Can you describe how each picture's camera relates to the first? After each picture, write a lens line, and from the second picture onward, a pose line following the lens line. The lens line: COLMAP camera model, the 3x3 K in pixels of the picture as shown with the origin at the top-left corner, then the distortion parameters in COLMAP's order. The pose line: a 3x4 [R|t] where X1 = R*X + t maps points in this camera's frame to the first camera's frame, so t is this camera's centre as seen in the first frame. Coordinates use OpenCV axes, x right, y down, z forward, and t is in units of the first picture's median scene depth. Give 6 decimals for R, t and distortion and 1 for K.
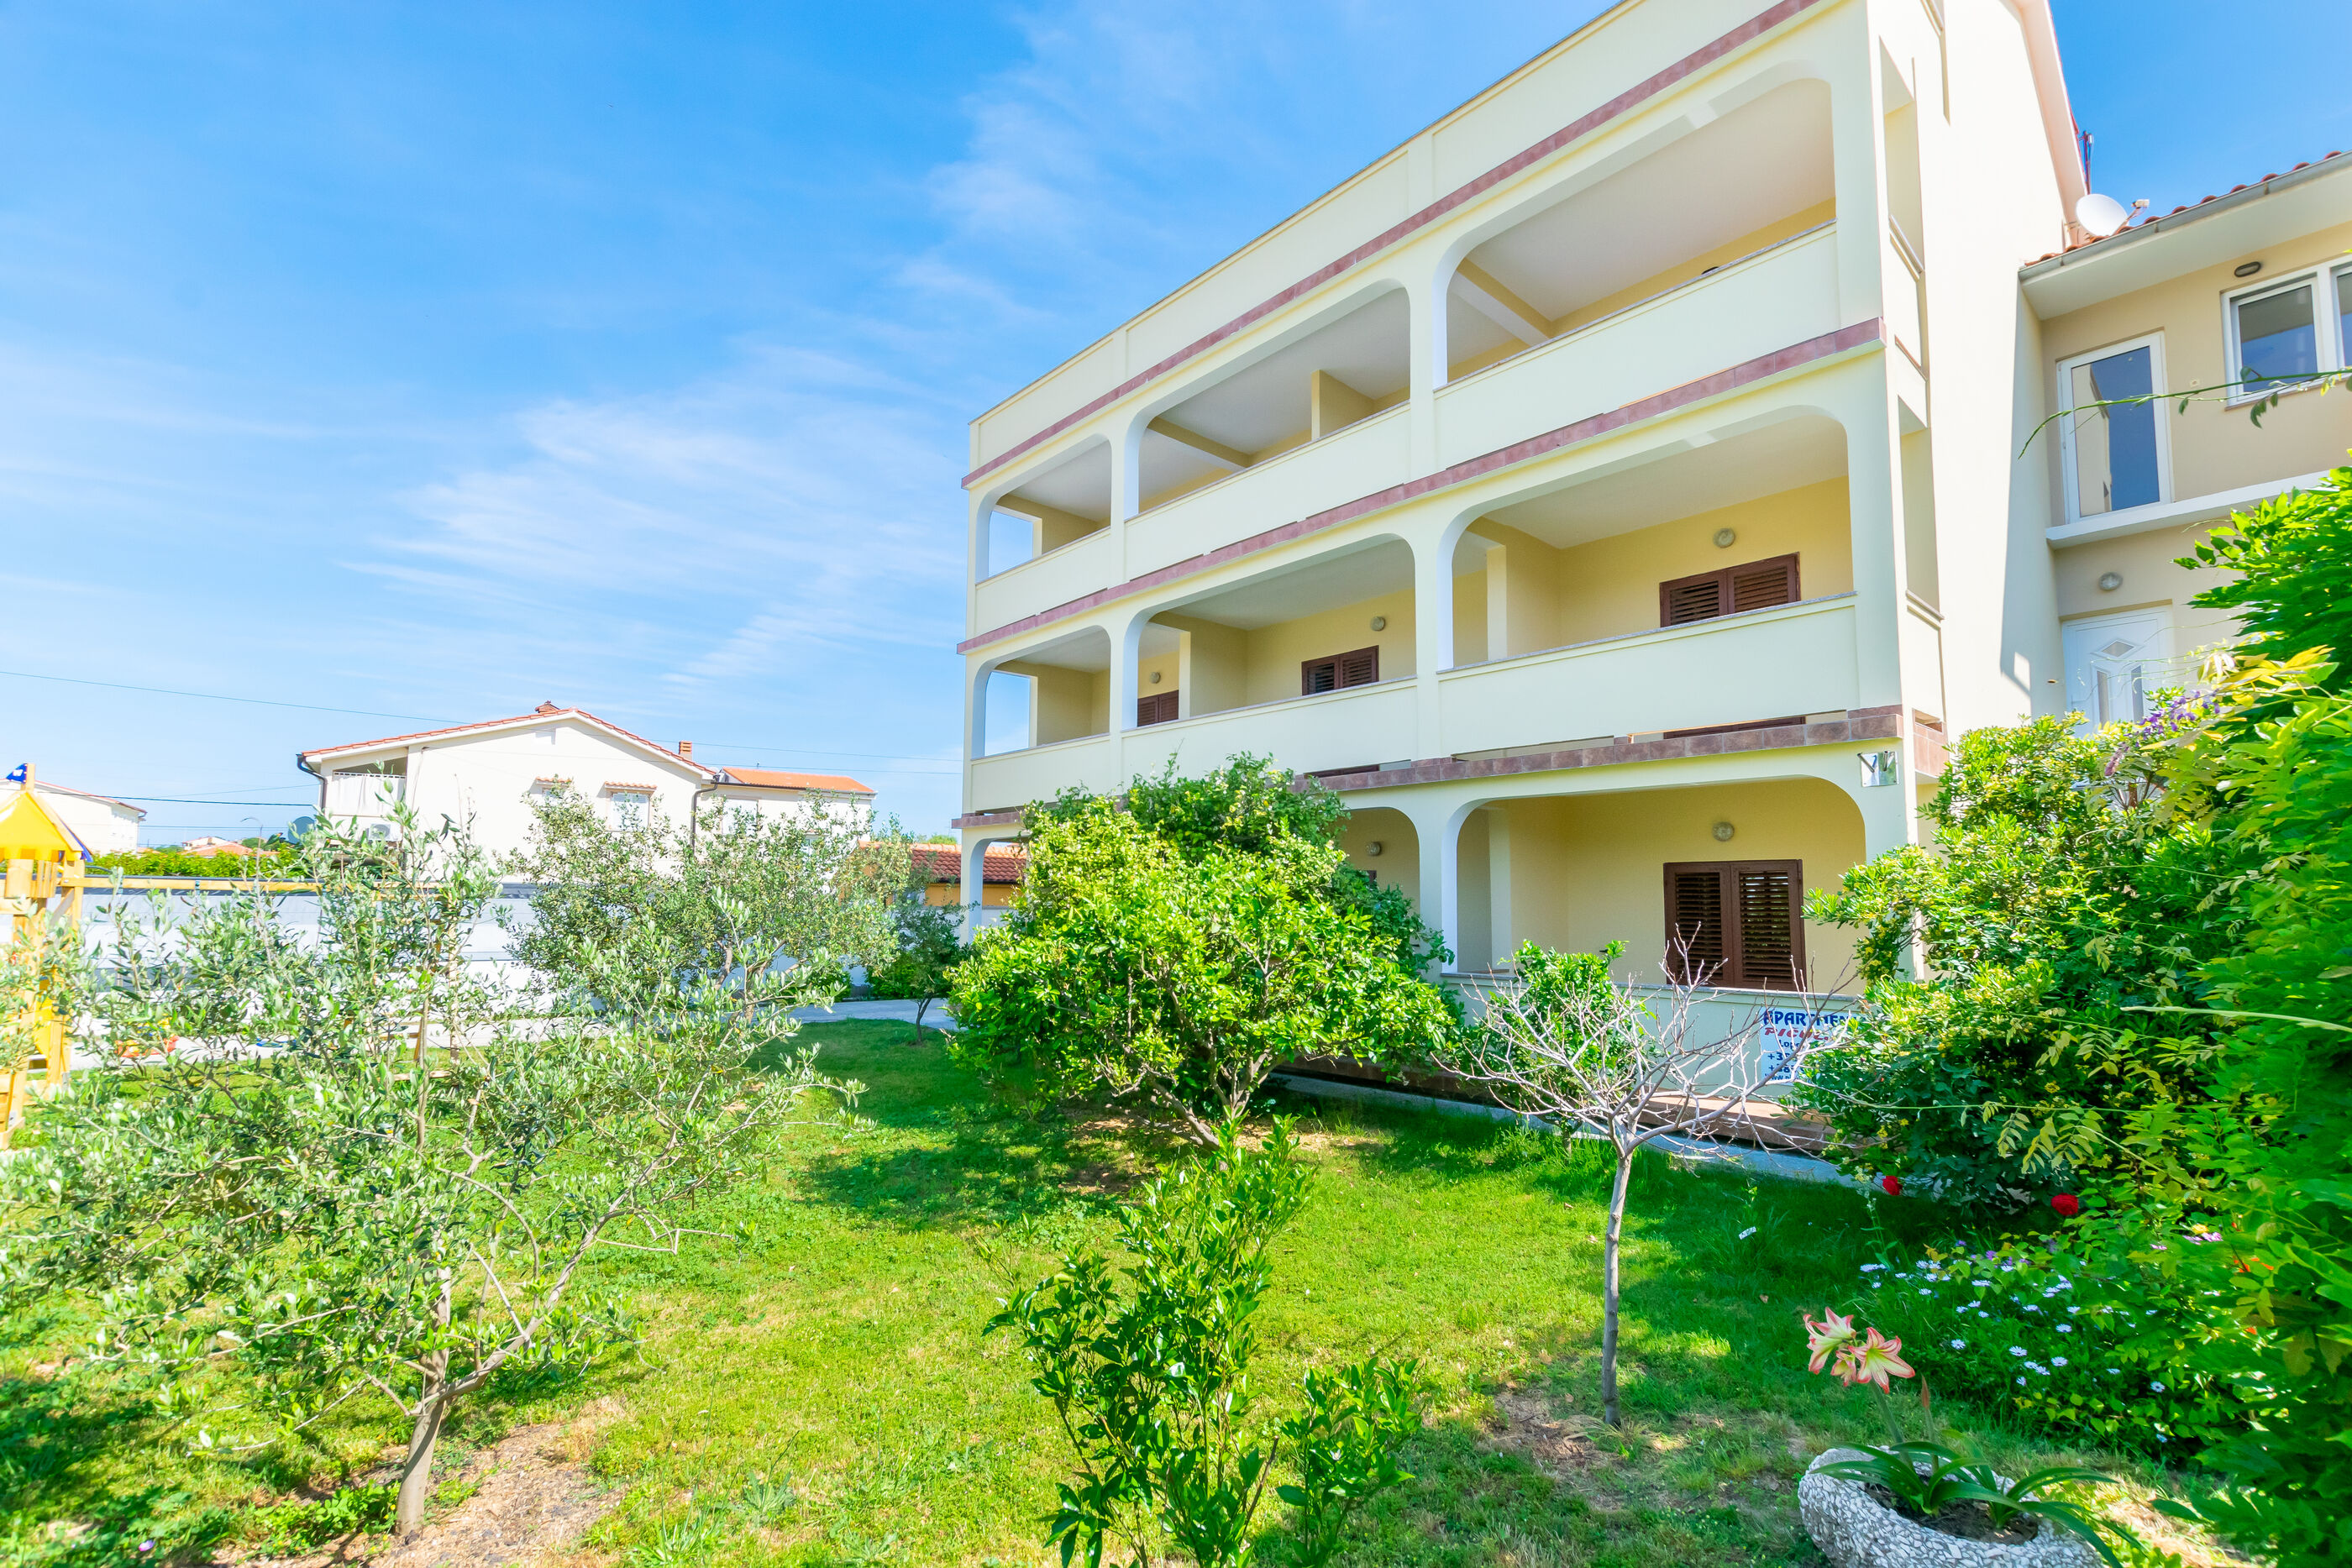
lens RADIAL K [[1044.3, 0, 1165.0], [0, 1044.3, 822.9], [0, 0, 1]] dist [0.004173, -0.000561]
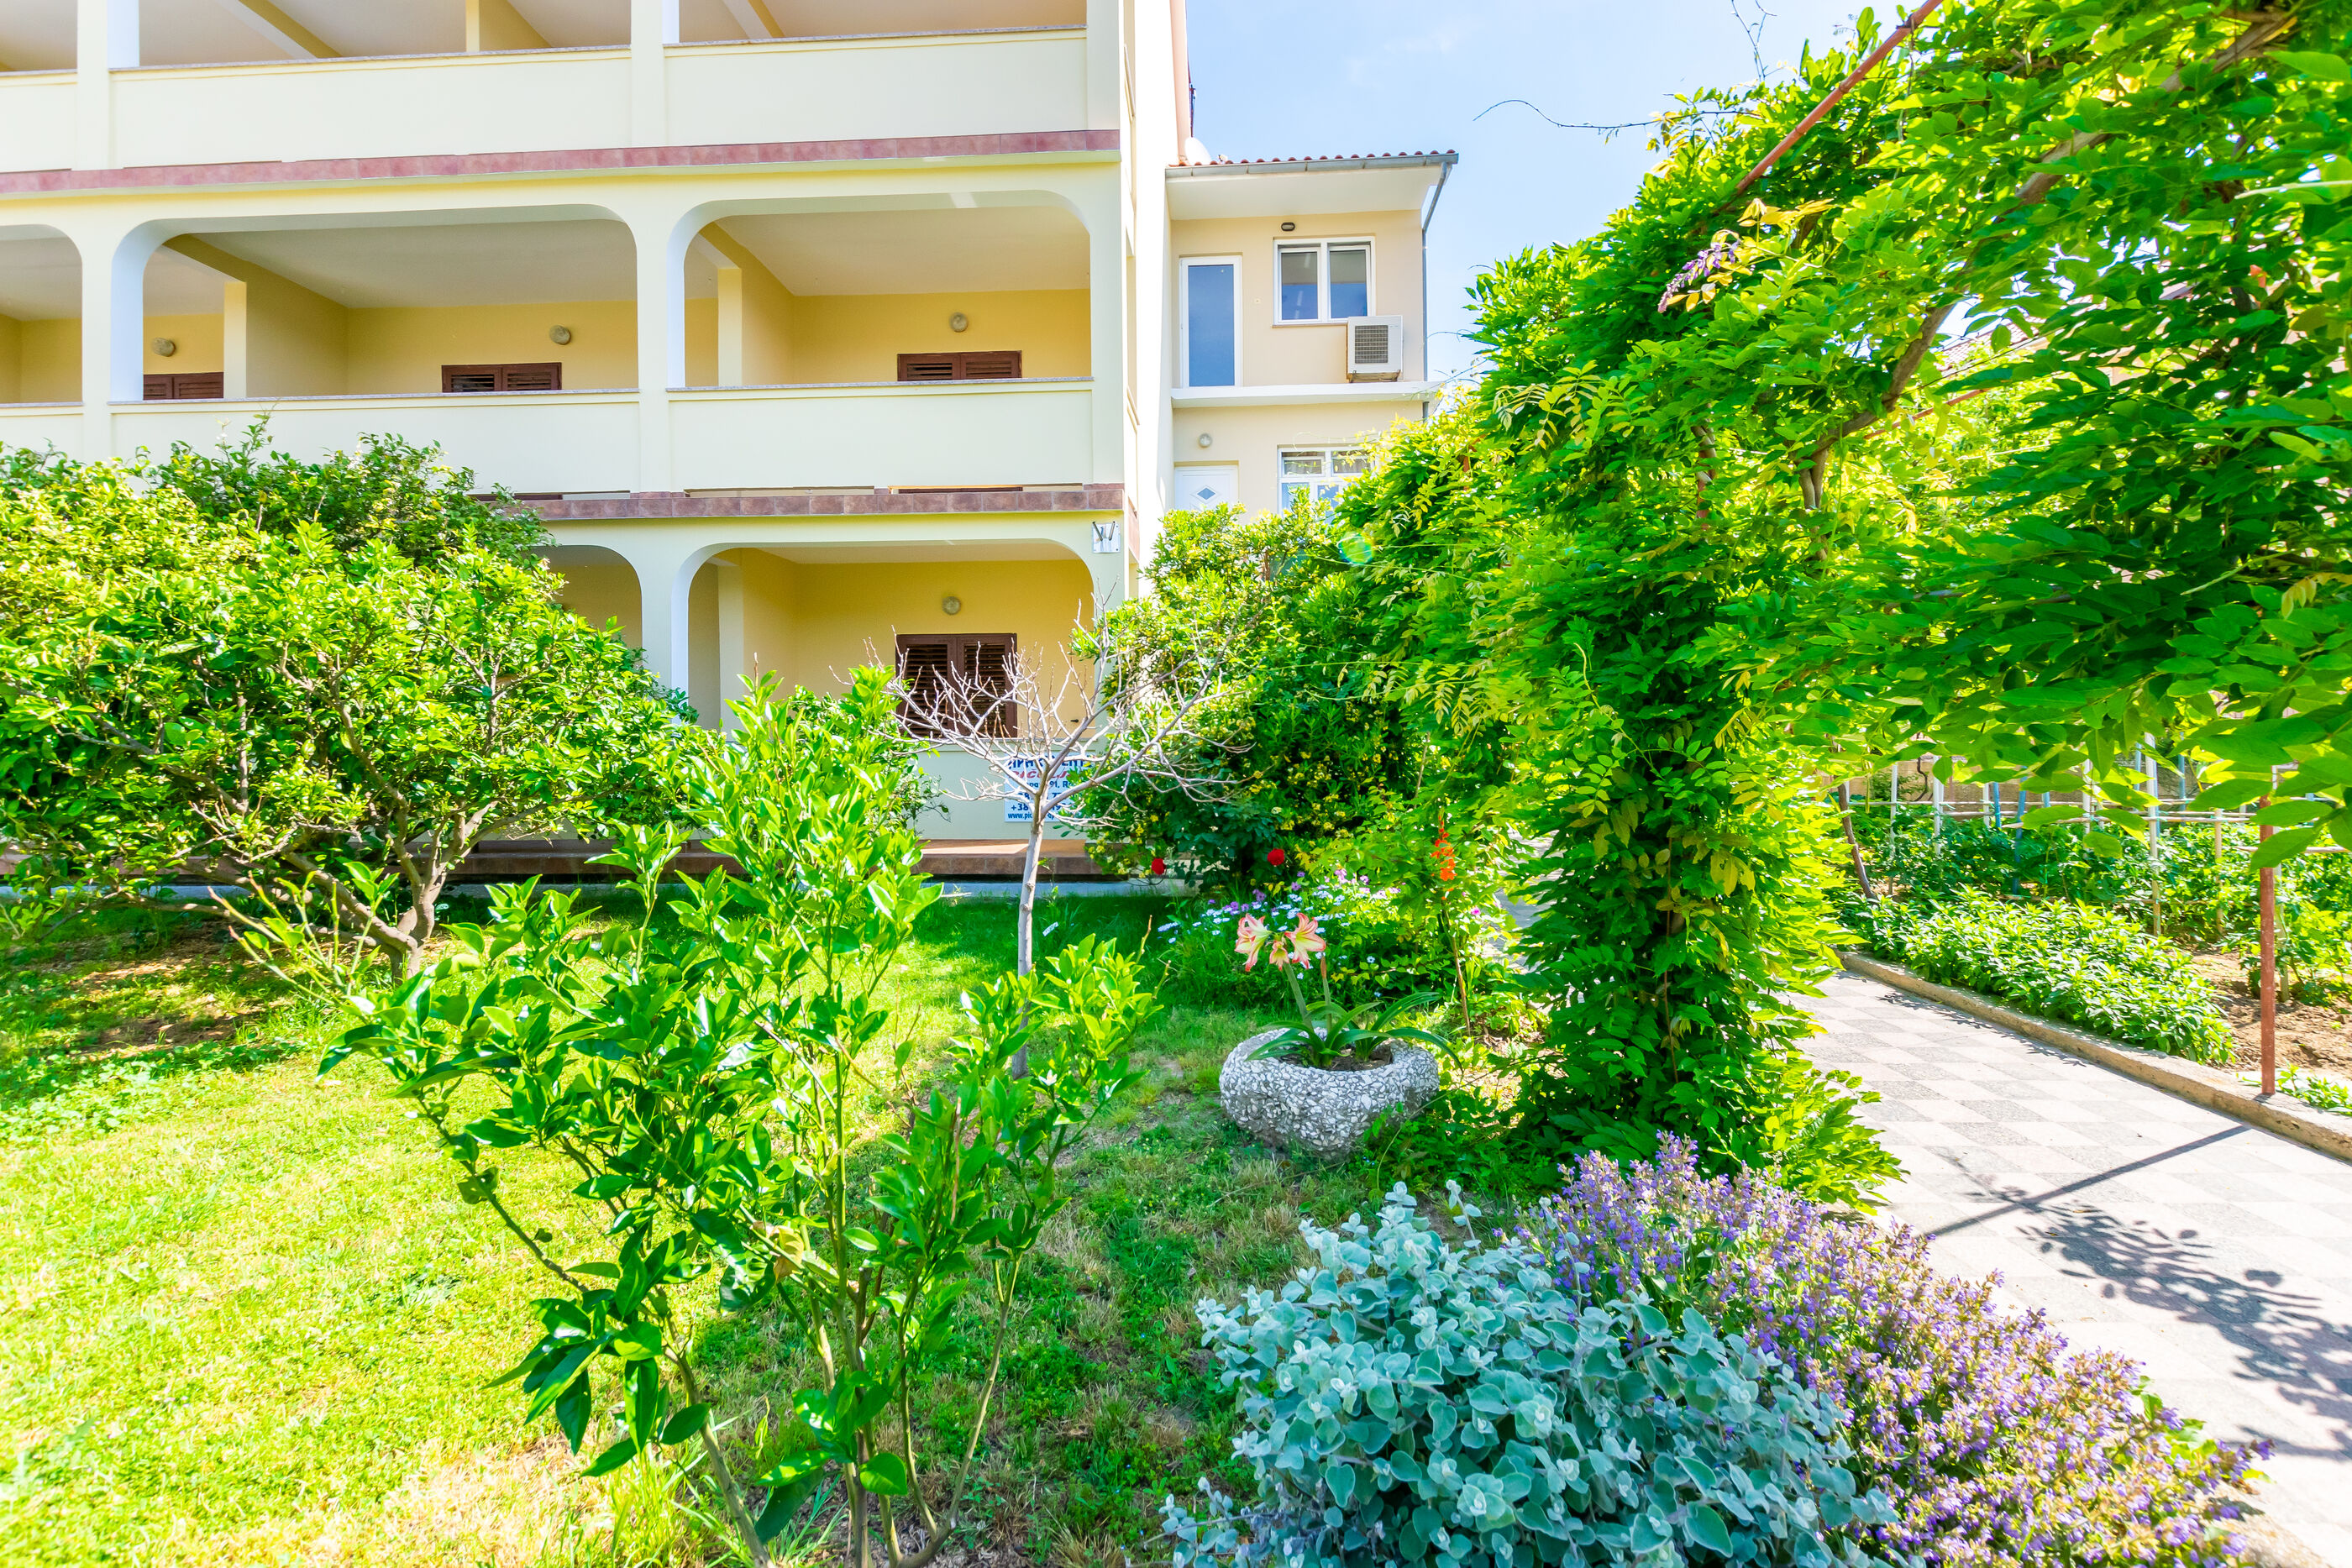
lens RADIAL K [[1044.3, 0, 1158.1], [0, 1044.3, 741.6], [0, 0, 1]] dist [0.004173, -0.000561]
pose [[0.705948, -0.006581, 0.708233, -0.068489], [-0.044519, 0.997567, 0.053644, 0.086975], [-0.706864, -0.069399, 0.703937, 0.119465]]
